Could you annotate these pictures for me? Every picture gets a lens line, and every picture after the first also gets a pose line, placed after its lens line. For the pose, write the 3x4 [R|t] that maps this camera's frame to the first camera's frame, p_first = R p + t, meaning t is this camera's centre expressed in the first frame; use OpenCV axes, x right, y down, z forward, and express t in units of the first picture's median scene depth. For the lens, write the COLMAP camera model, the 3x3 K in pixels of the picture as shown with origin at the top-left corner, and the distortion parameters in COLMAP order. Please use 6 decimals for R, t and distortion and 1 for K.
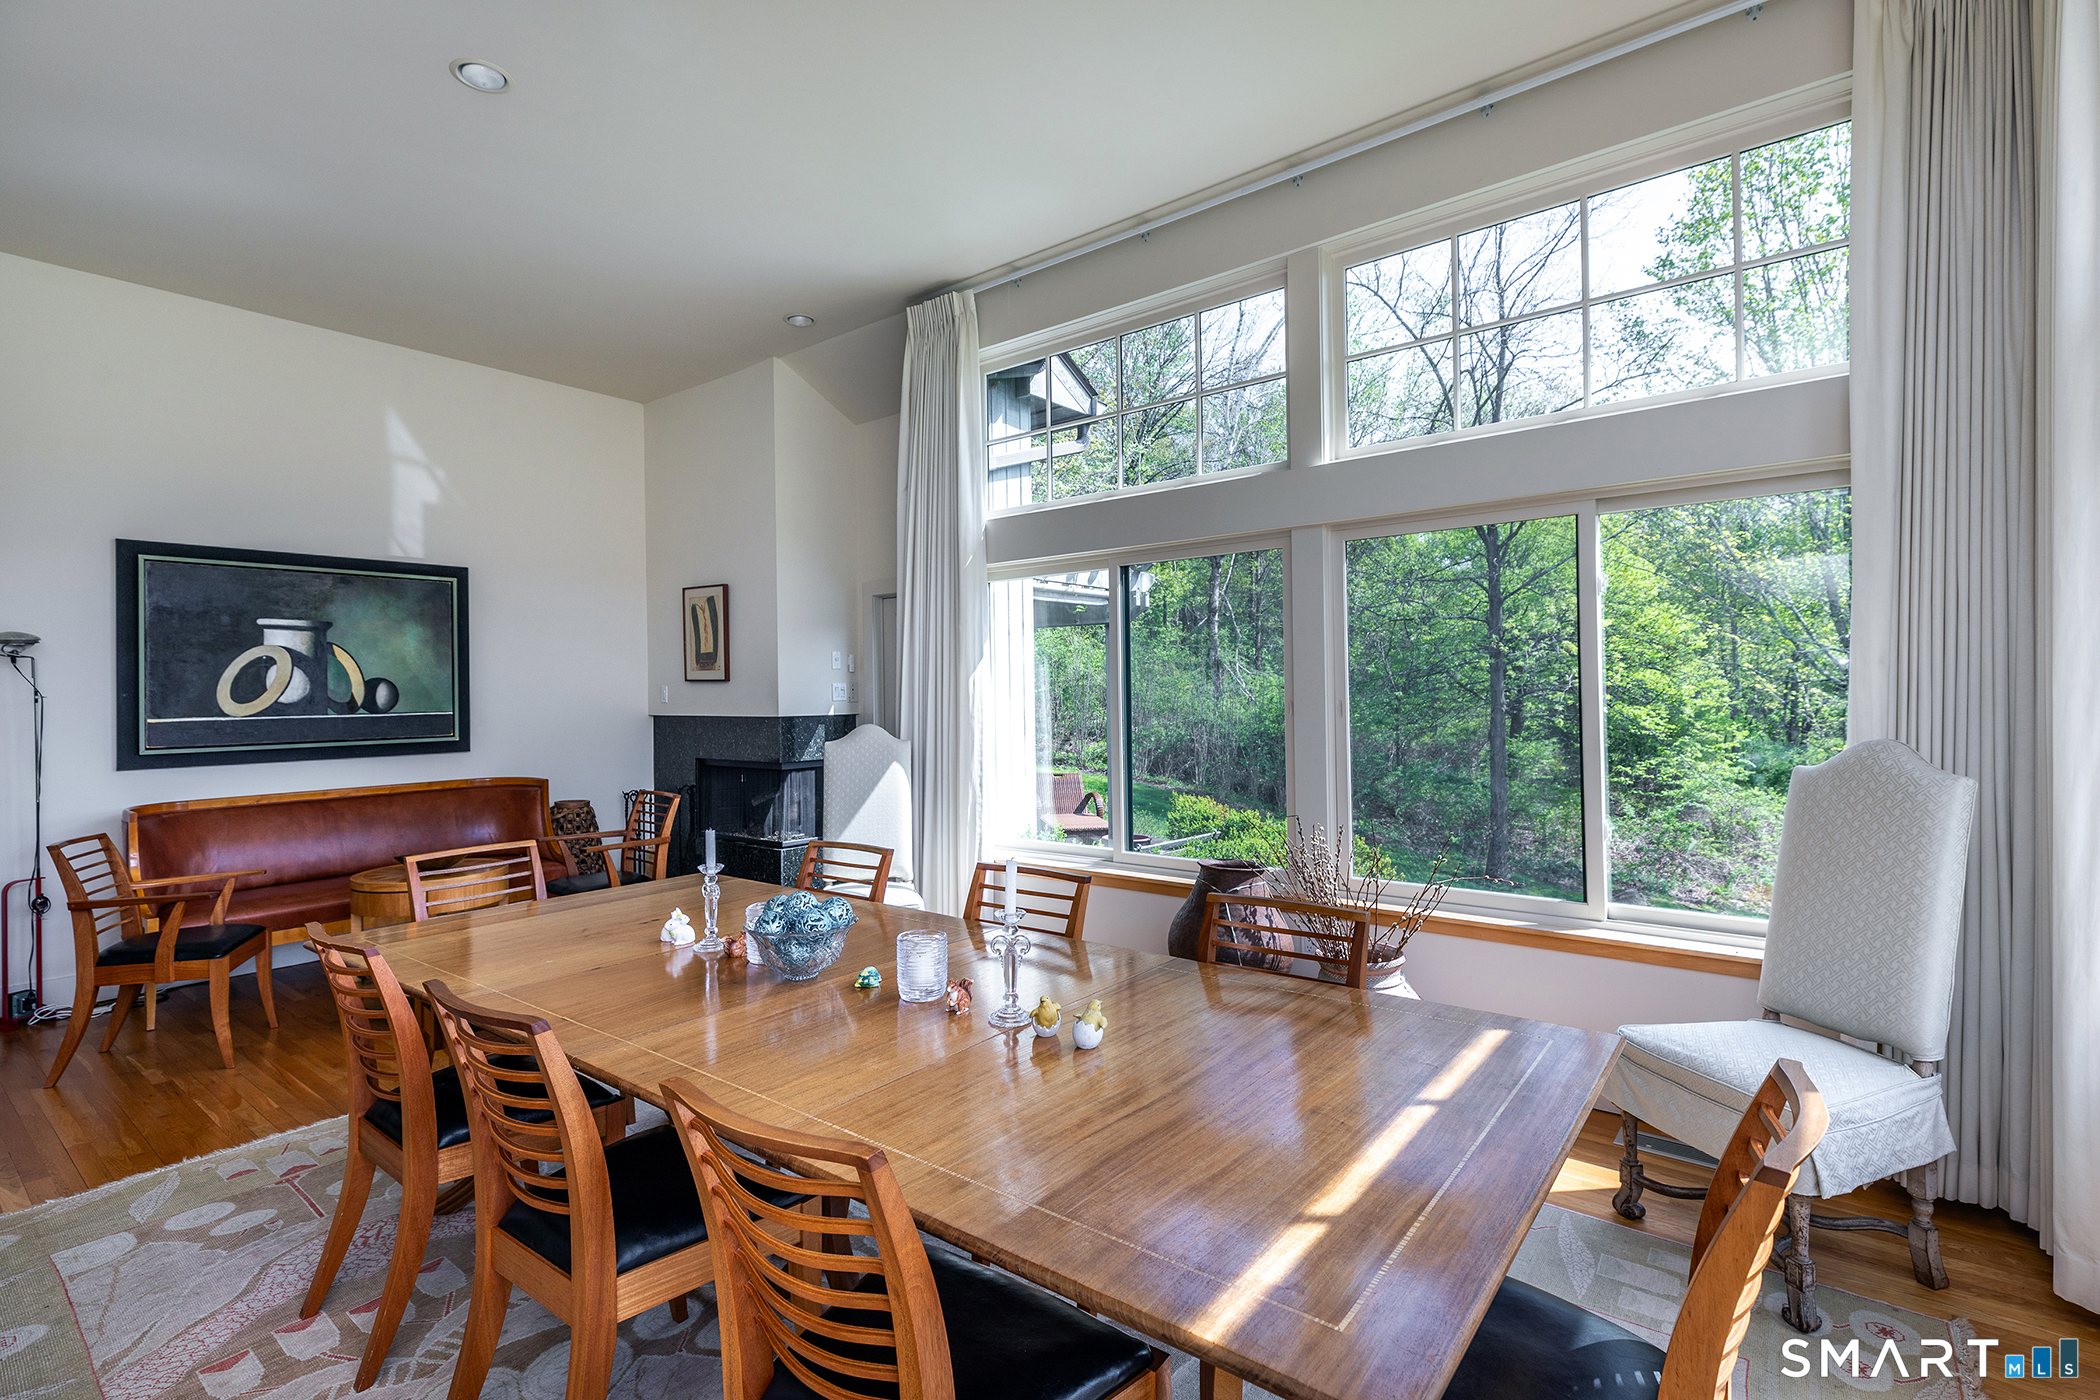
lens RADIAL K [[968.7, 0, 1050.0], [0, 968.7, 700.0], [0, 0, 1]] dist [-0.001000, -0.000298]
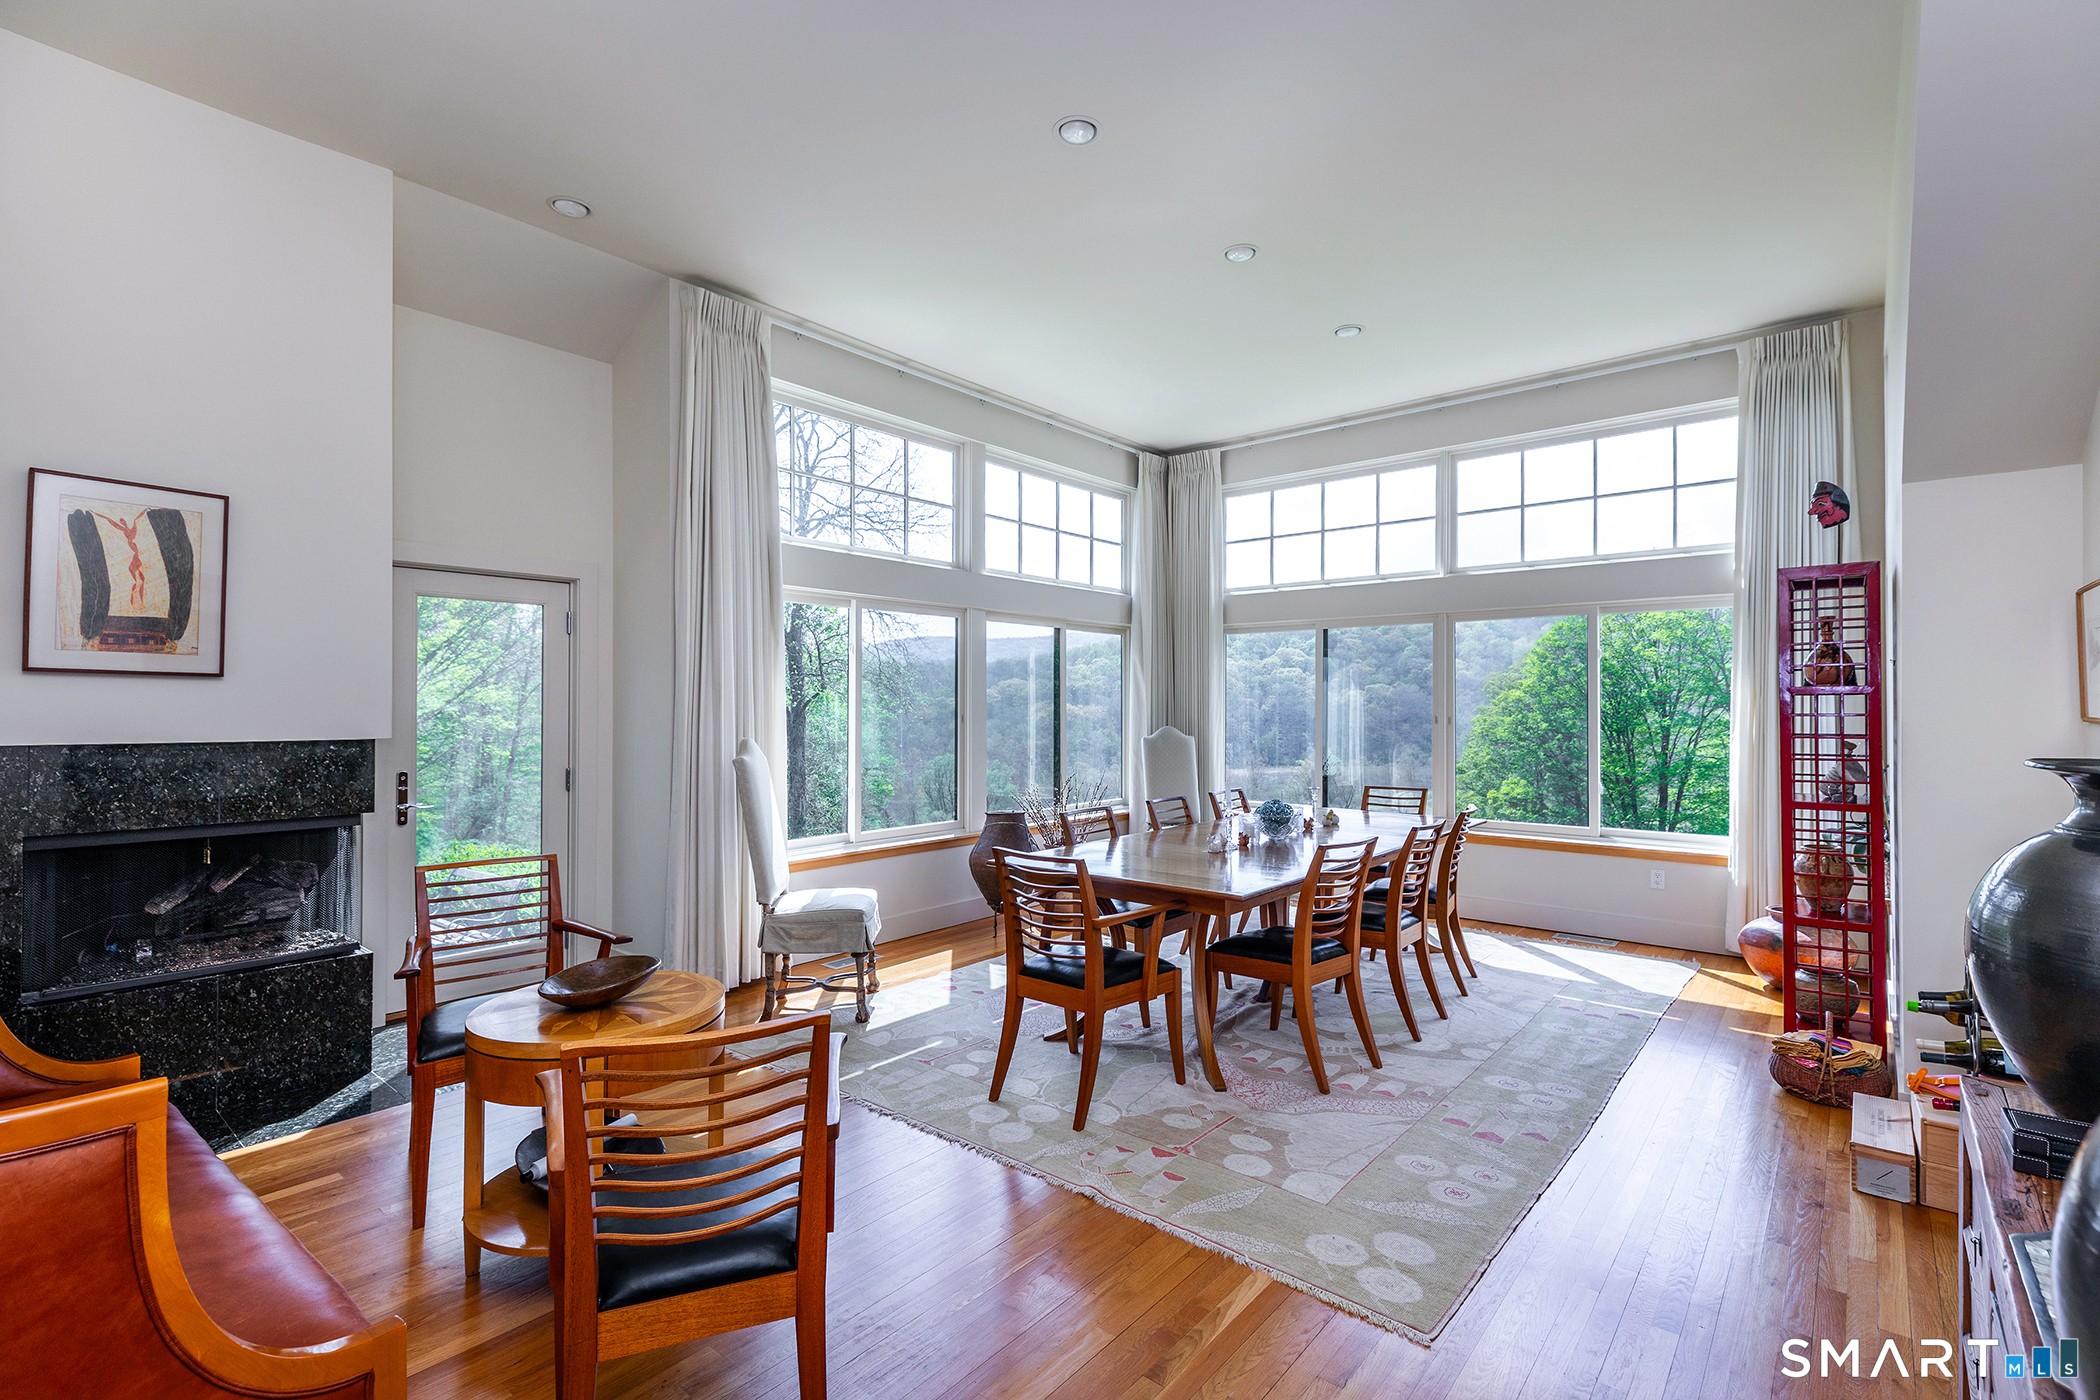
lens RADIAL K [[952.6, 0, 1060.2], [0, 952.6, 698.3], [0, 0, 1]] dist [0.001032, 0.000078]
pose [[0.021963, 0.020121, 0.999556, -1.034277], [0.011852, 0.999722, -0.020385, 0.012764], [-0.999689, 0.012294, 0.021718, 0.621077]]
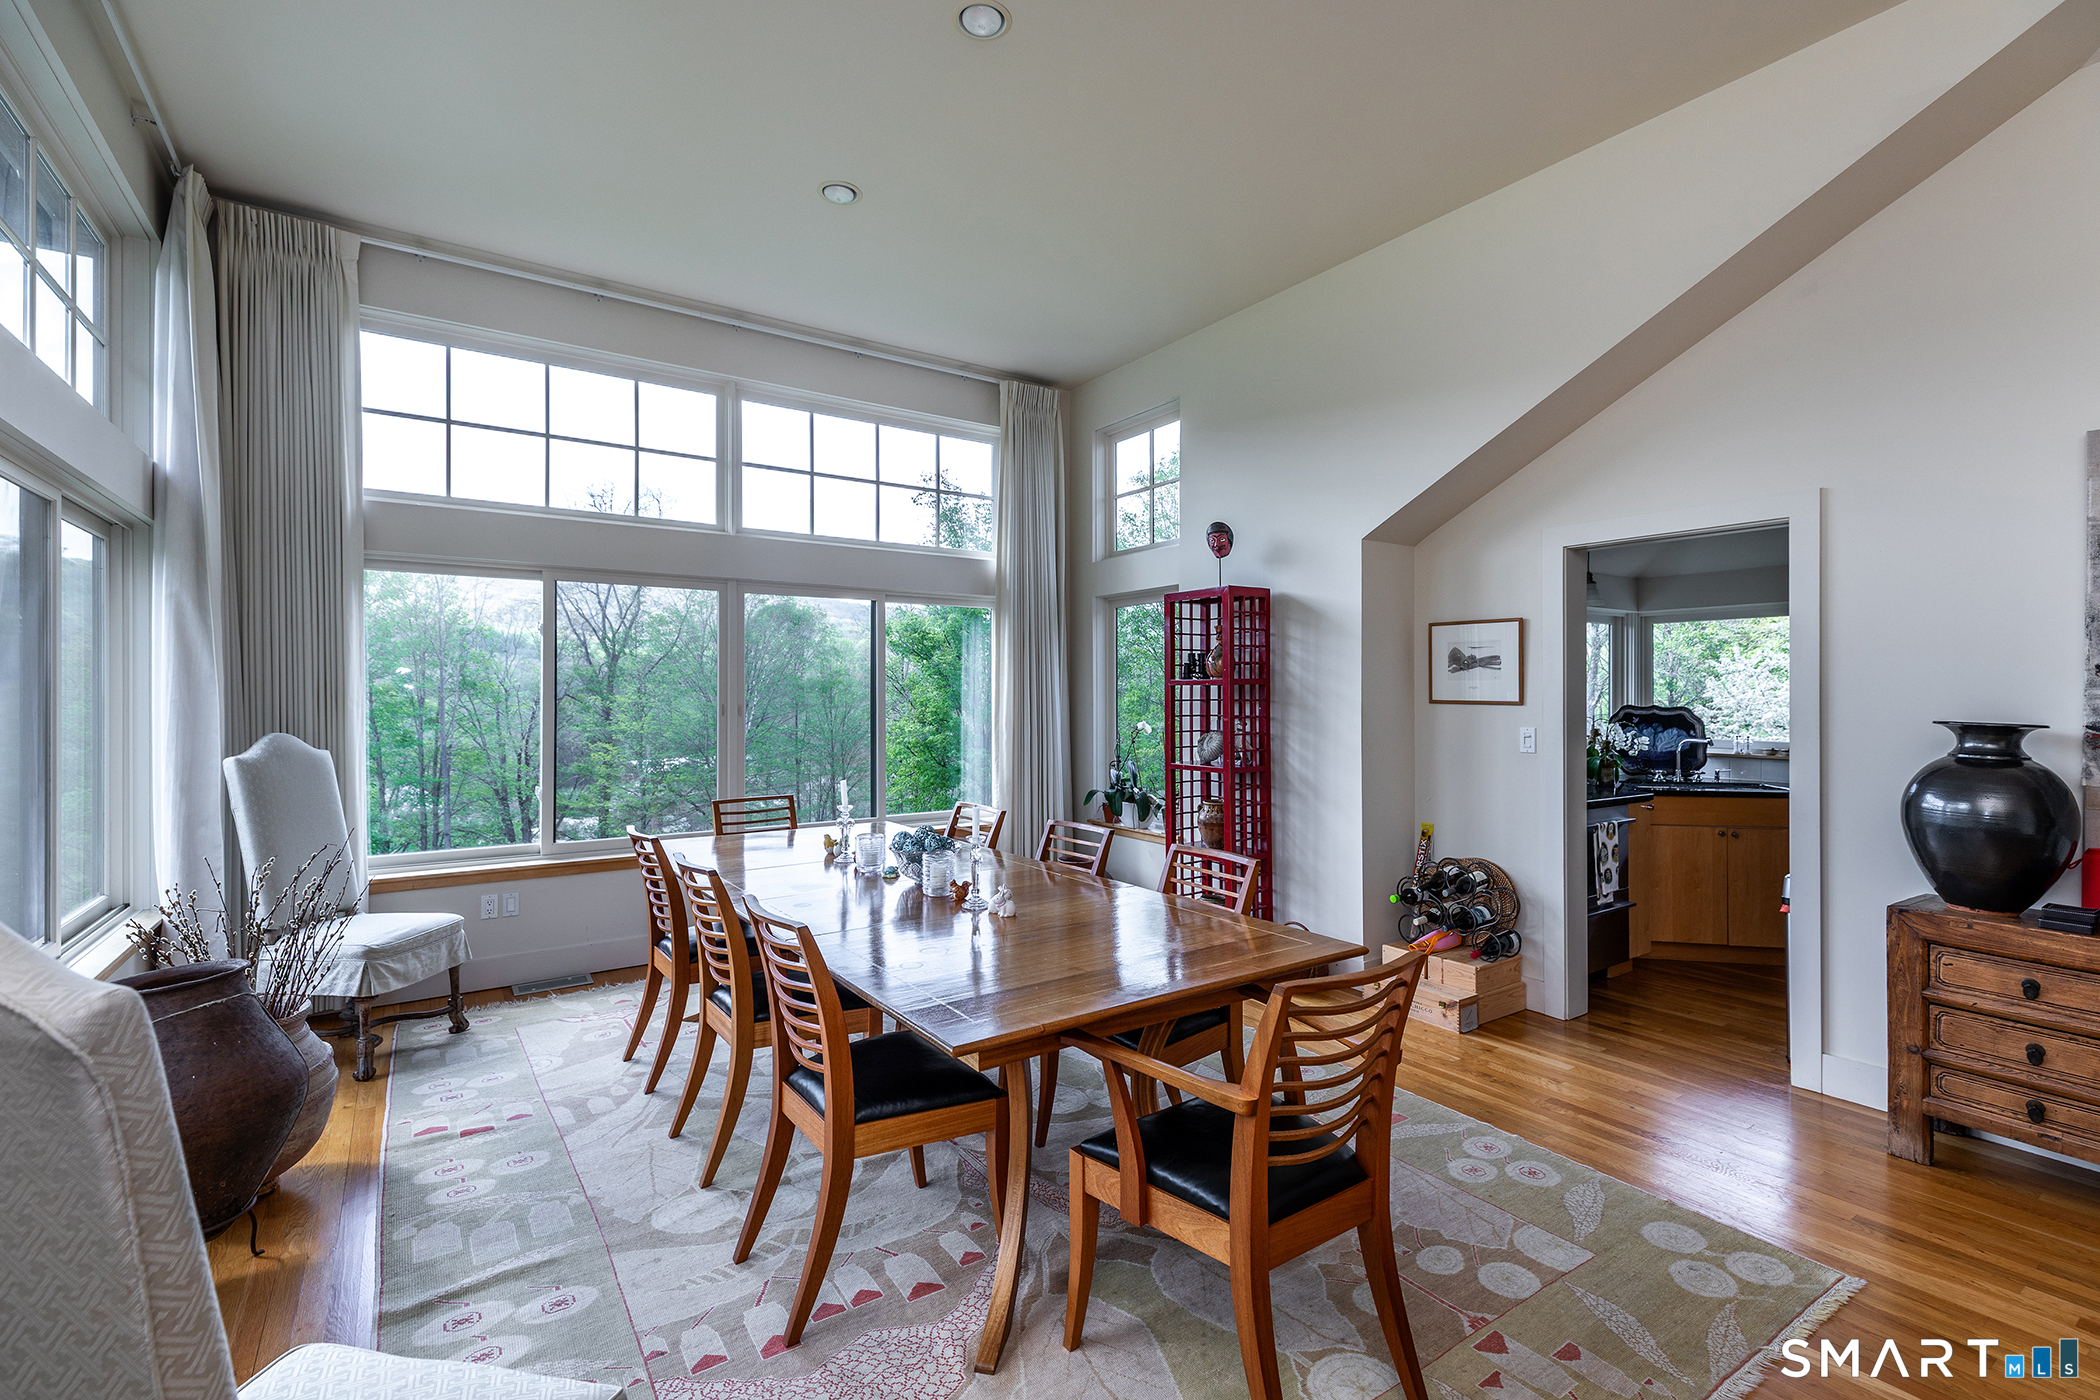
lens RADIAL K [[925.4, 0, 1042.0], [0, 925.4, 696.2], [0, 0, 1]] dist [0.001102, -0.000016]
pose [[-0.953948, 0.010470, 0.299790, -0.386077], [0.014046, 0.999854, 0.009775, 0.001524], [-0.299644, 0.013535, -0.953955, 0.996357]]
